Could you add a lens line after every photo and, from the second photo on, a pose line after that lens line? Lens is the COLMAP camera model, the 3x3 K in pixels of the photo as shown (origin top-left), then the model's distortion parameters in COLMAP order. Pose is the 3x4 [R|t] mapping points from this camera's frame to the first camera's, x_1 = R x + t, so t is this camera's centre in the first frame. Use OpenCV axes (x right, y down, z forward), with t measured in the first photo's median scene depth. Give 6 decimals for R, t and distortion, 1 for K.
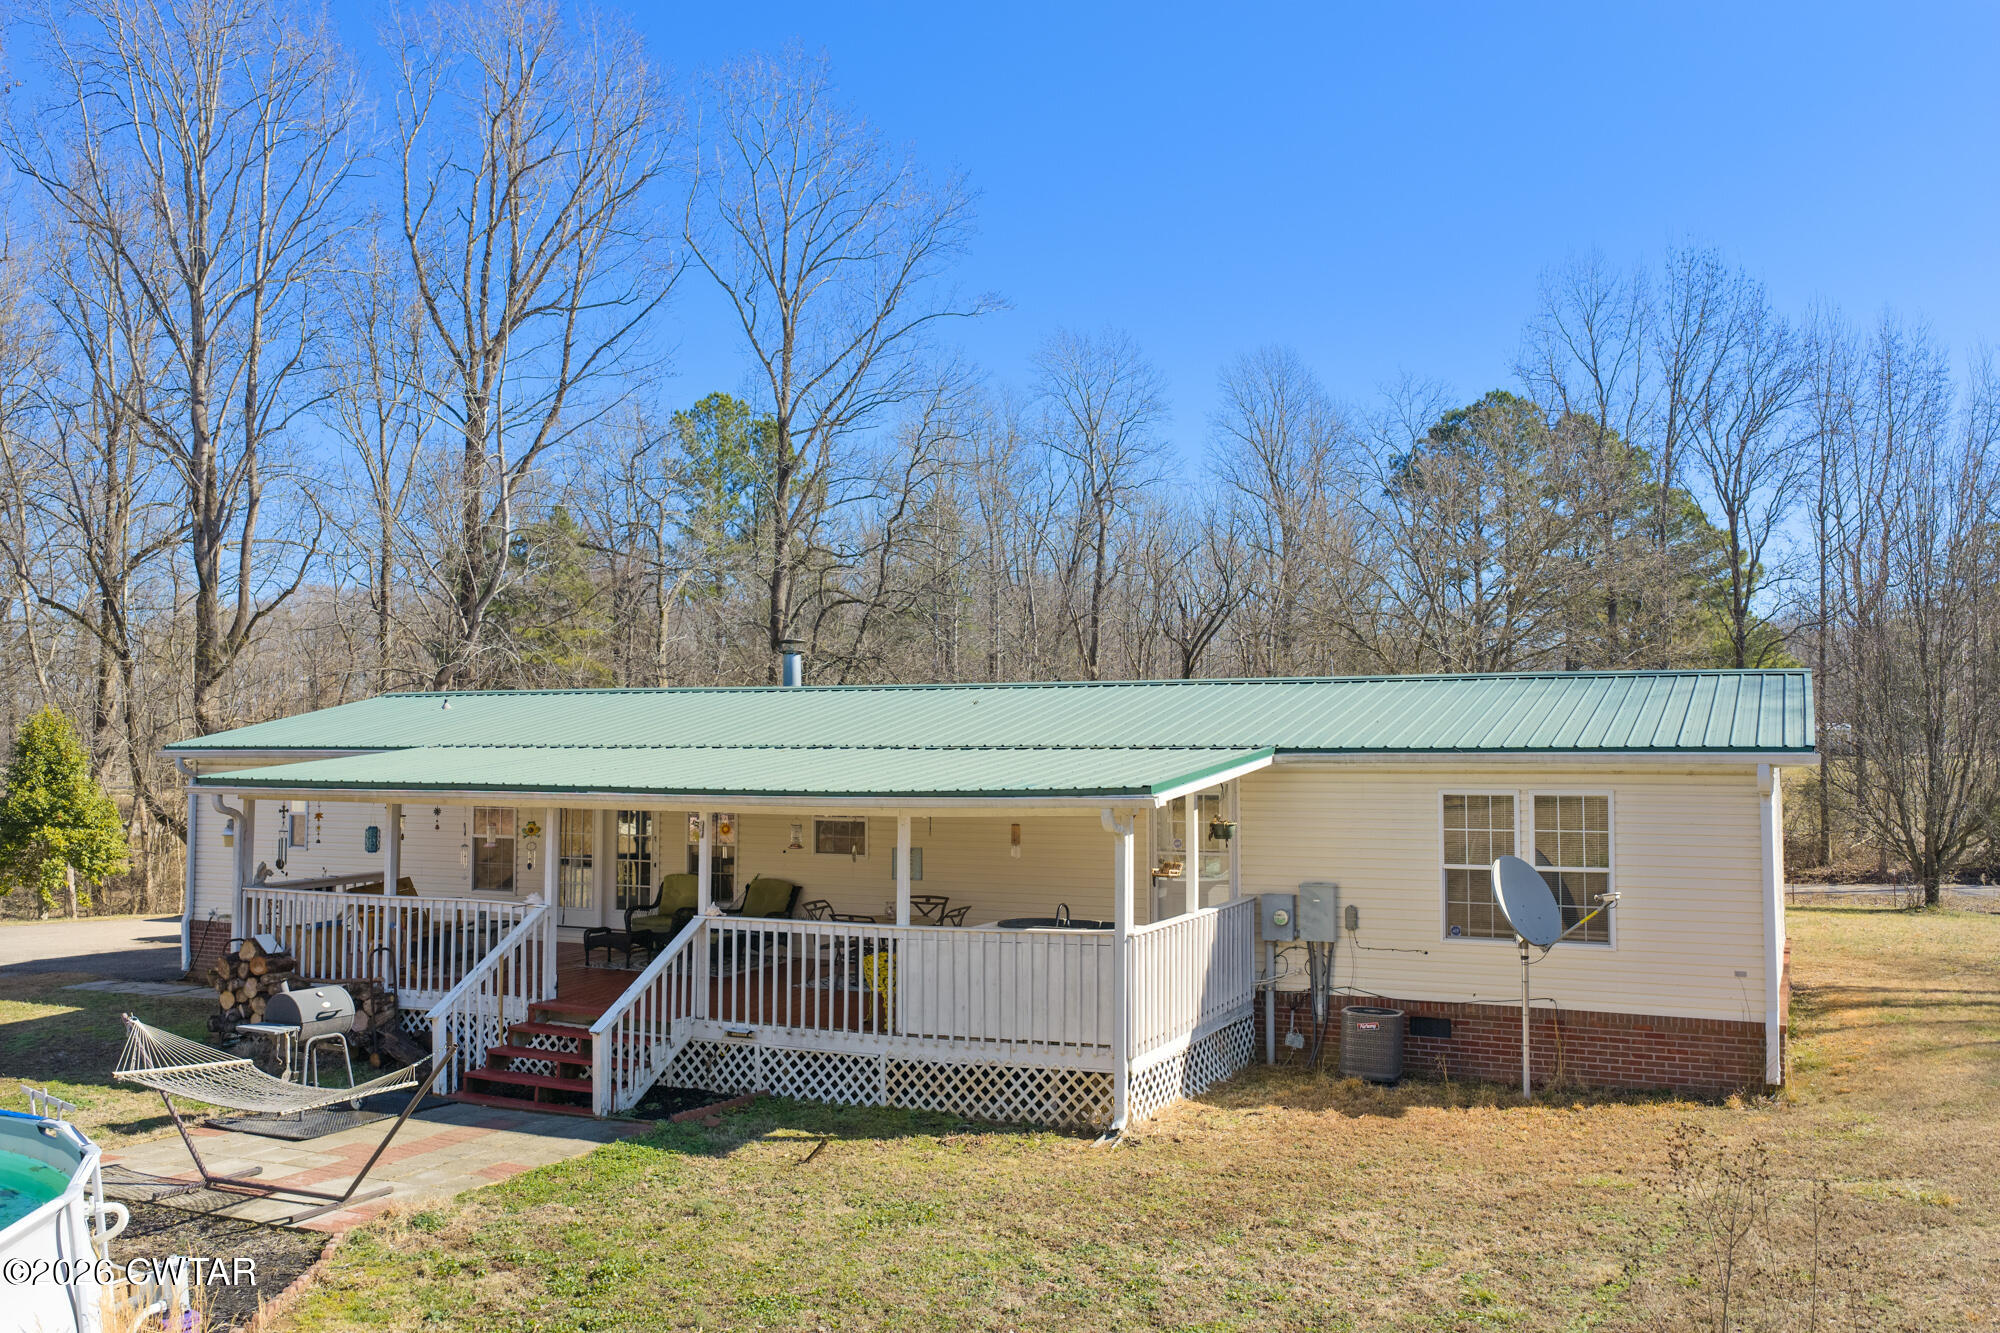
lens RADIAL K [[1658.2, 0, 1000.0], [0, 1658.2, 666.5], [0, 0, 1]] dist [0.002017, 0.001132]
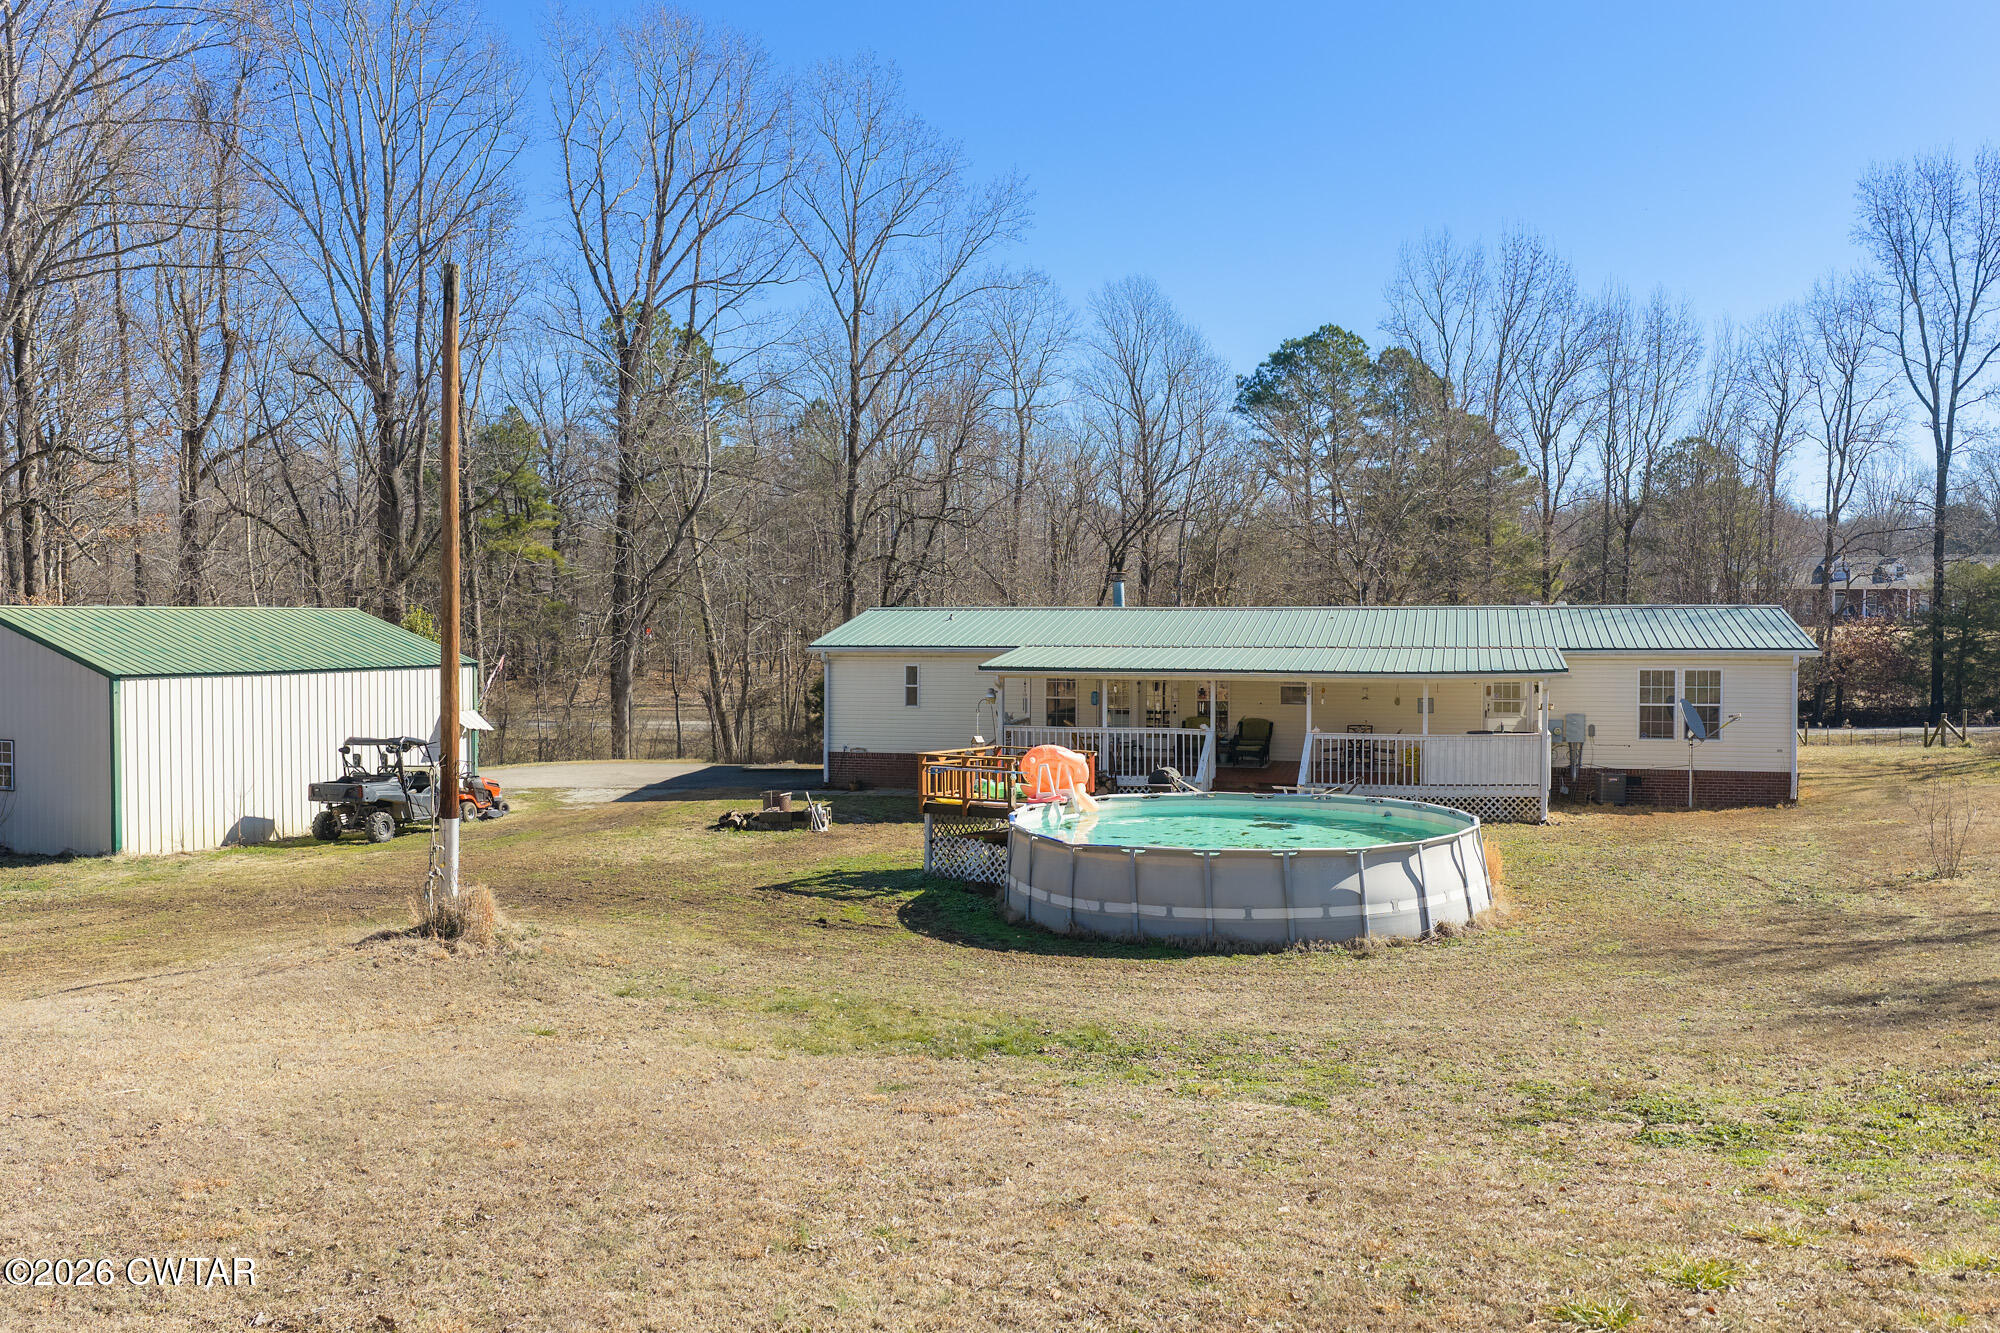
lens RADIAL K [[1658.2, 0, 1000.0], [0, 1658.2, 666.5], [0, 0, 1]] dist [0.002017, 0.001132]
pose [[0.984426, -0.007814, 0.175624, -0.207723], [-0.006106, 0.996889, 0.078582, -0.020186], [-0.175692, -0.078430, 0.981316, -0.210540]]
